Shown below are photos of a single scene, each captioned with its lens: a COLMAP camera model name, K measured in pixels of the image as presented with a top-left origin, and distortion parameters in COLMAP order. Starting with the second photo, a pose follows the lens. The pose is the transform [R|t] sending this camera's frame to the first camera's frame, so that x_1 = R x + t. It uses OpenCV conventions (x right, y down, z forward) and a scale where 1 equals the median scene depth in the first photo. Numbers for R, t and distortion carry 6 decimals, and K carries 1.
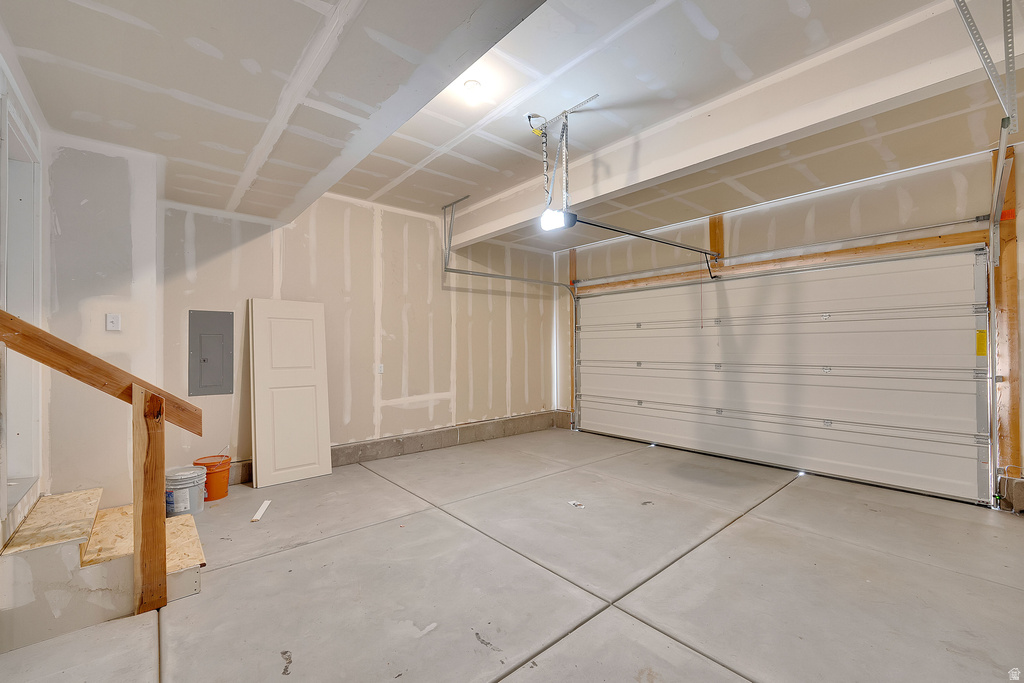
lens RADIAL K [[421.3, 0, 515.2], [0, 421.3, 340.5], [0, 0, 1]] dist [-0.011592, -0.000341]
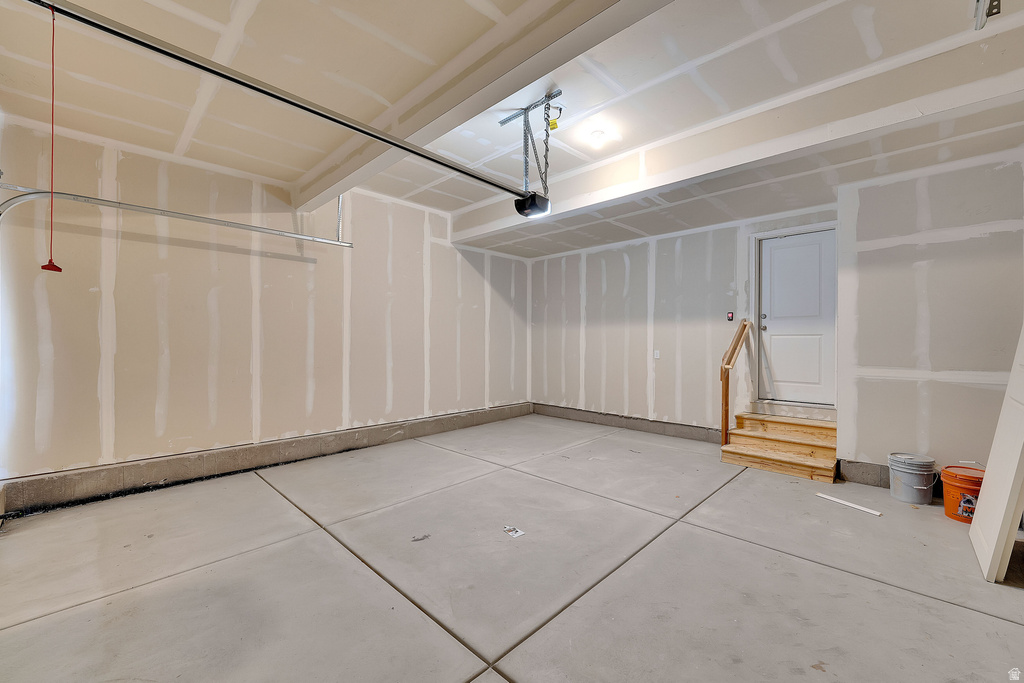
lens RADIAL K [[421.3, 0, 515.2], [0, 421.3, 340.5], [0, 0, 1]] dist [-0.011592, -0.000341]
pose [[-0.997776, 0.006620, -0.066328, 0.222645], [0.007299, 0.999923, -0.009997, 0.042694], [0.066256, -0.010459, -0.997748, 2.068866]]
